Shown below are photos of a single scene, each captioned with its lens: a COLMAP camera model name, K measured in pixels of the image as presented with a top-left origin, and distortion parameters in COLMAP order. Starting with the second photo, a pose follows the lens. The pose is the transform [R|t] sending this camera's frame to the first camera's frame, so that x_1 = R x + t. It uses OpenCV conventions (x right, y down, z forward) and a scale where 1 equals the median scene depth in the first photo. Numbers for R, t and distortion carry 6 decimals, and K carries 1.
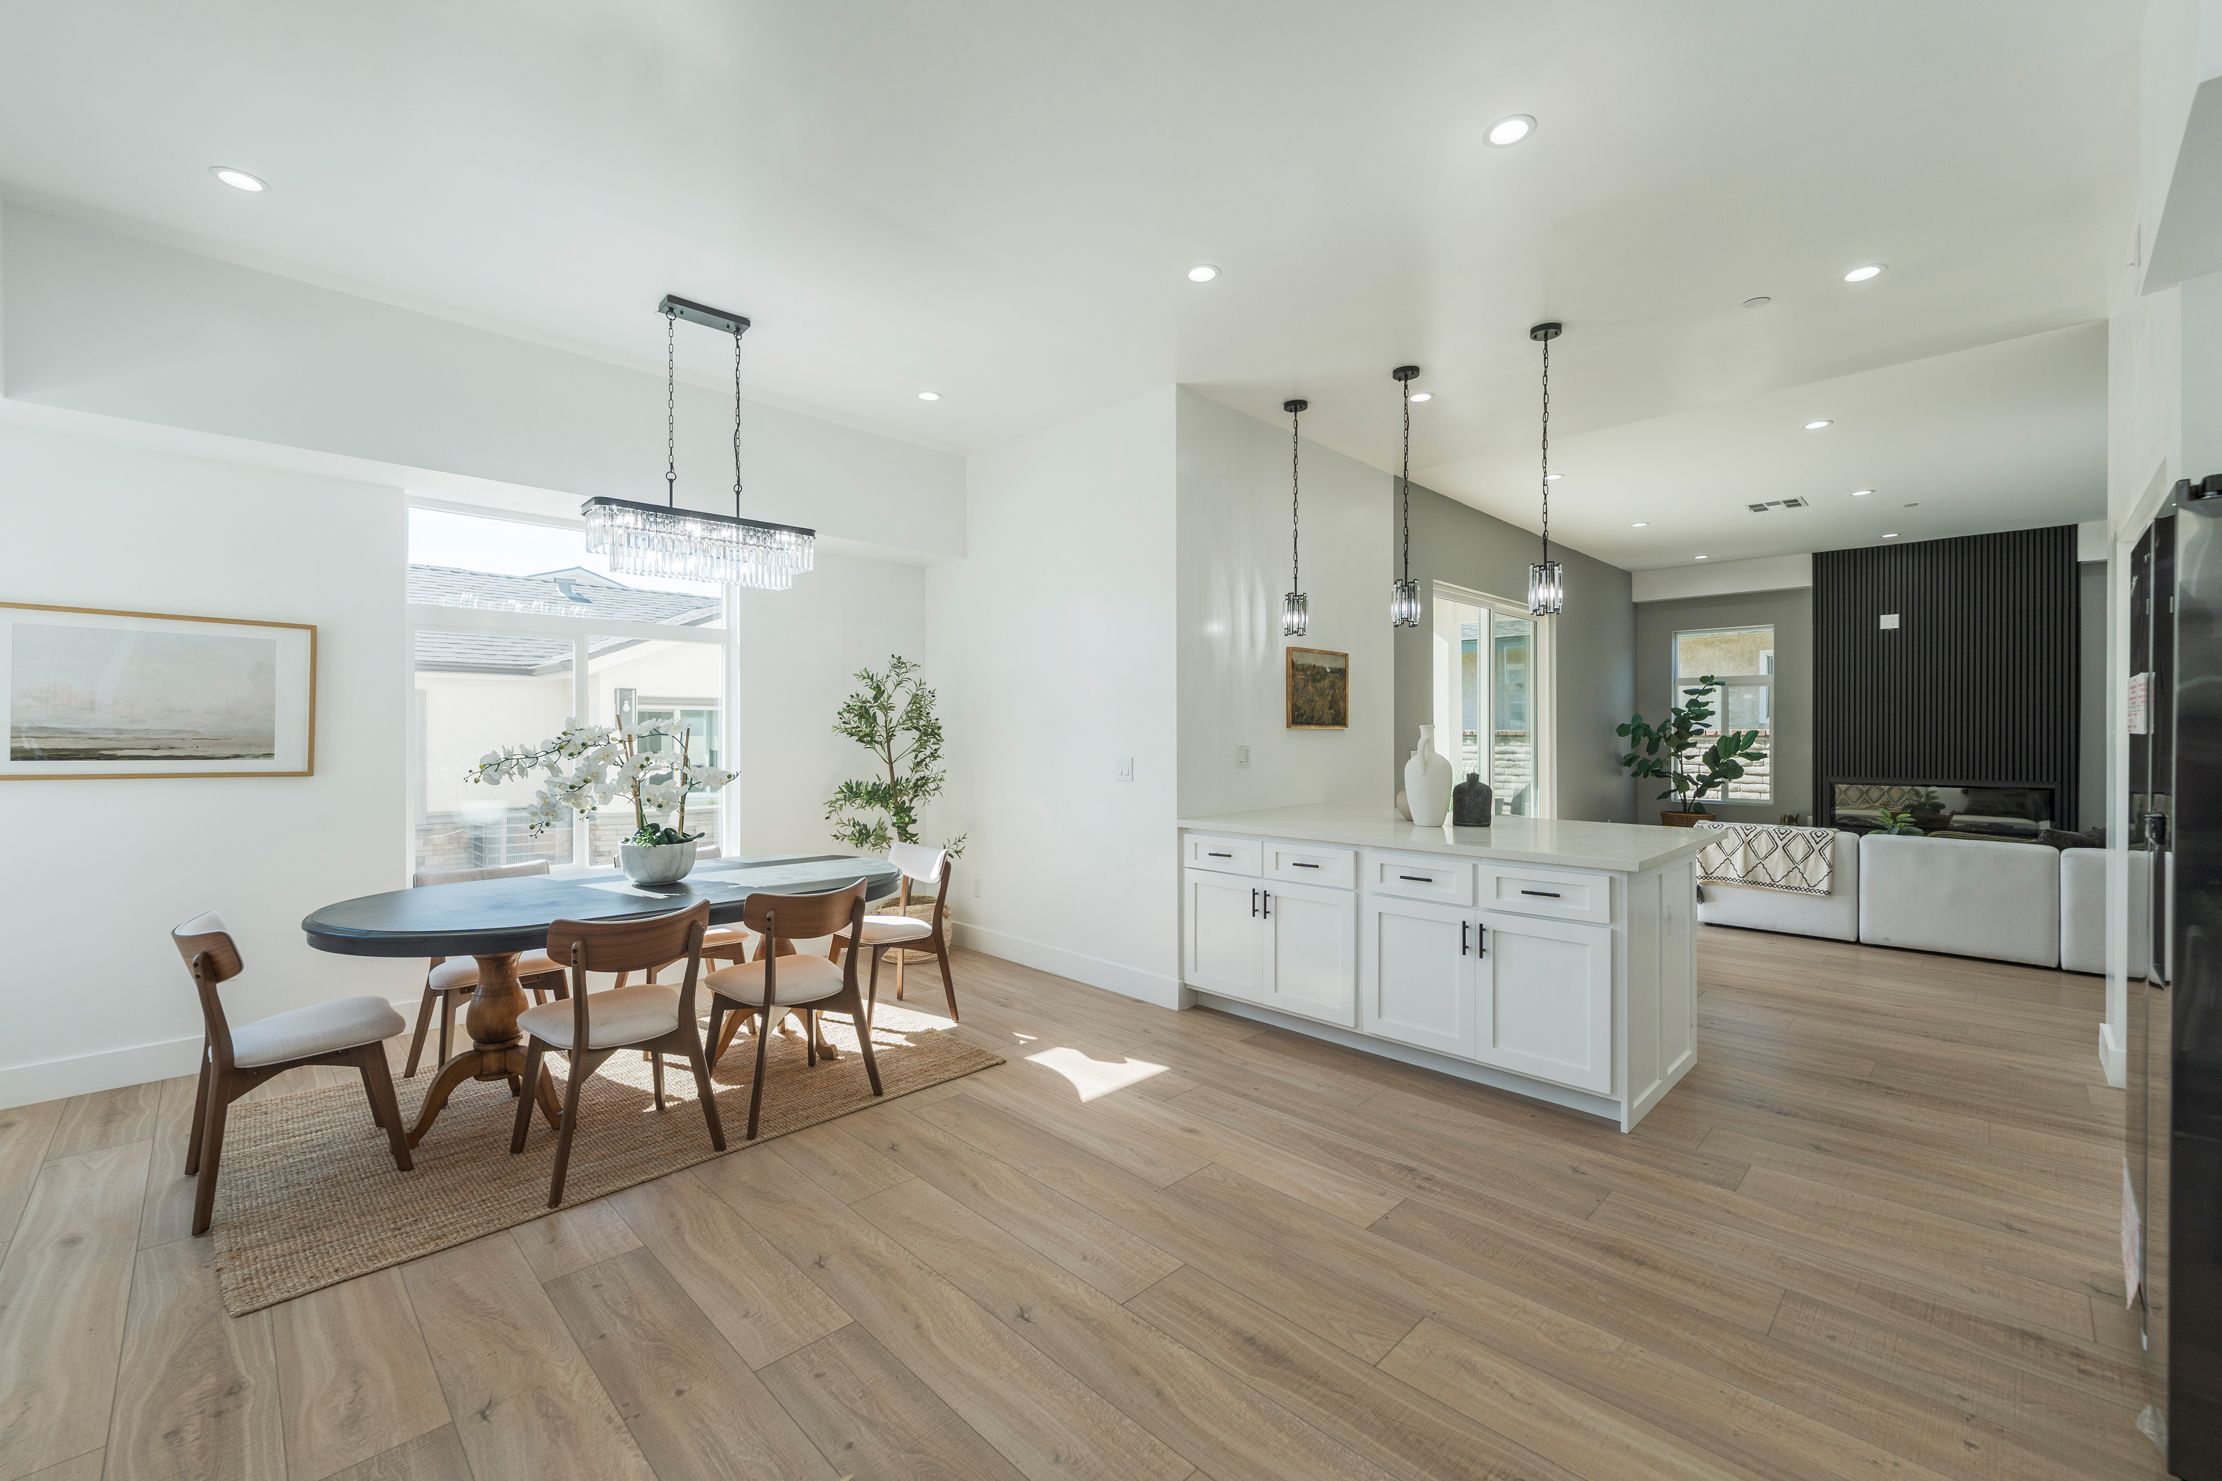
lens RADIAL K [[907.1, 0, 1107.7], [0, 907.1, 730.6], [0, 0, 1]] dist [-0.001876, -0.000644]
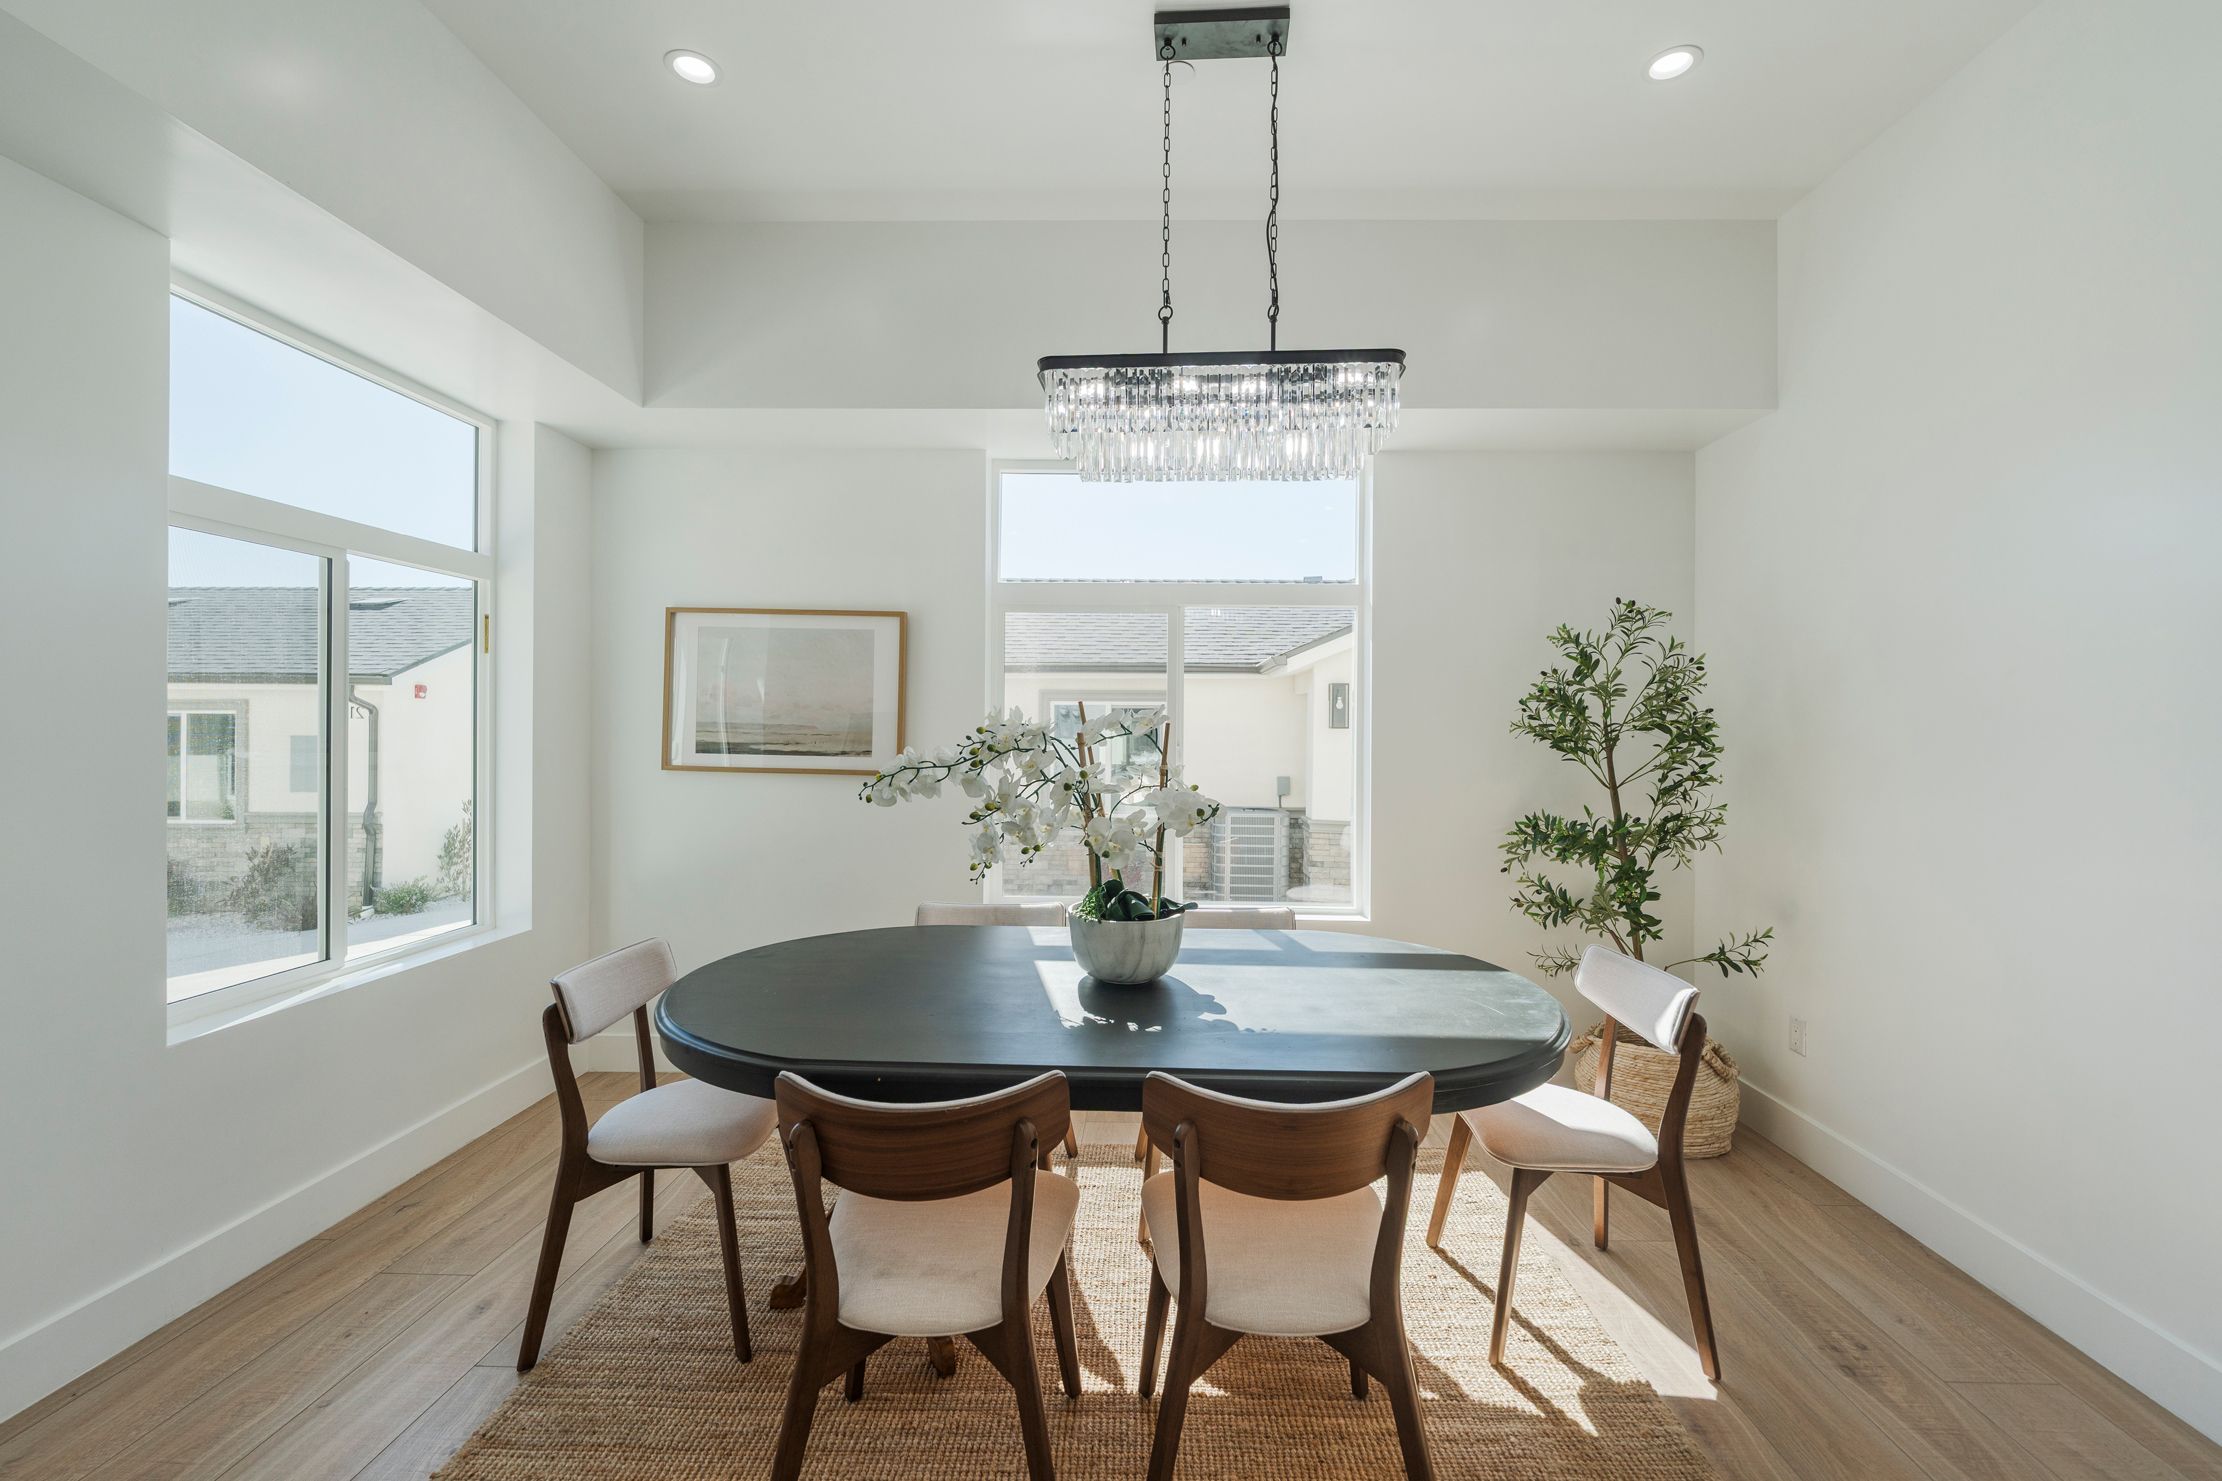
lens RADIAL K [[907.1, 0, 1146.1], [0, 907.1, 728.4], [0, 0, 1]] dist [-0.001876, -0.000644]
pose [[0.699067, 0.003117, -0.715049, -0.036422], [-0.006317, 0.999978, -0.001817, 0.001408], [0.715028, 0.005788, 0.699072, 0.395915]]
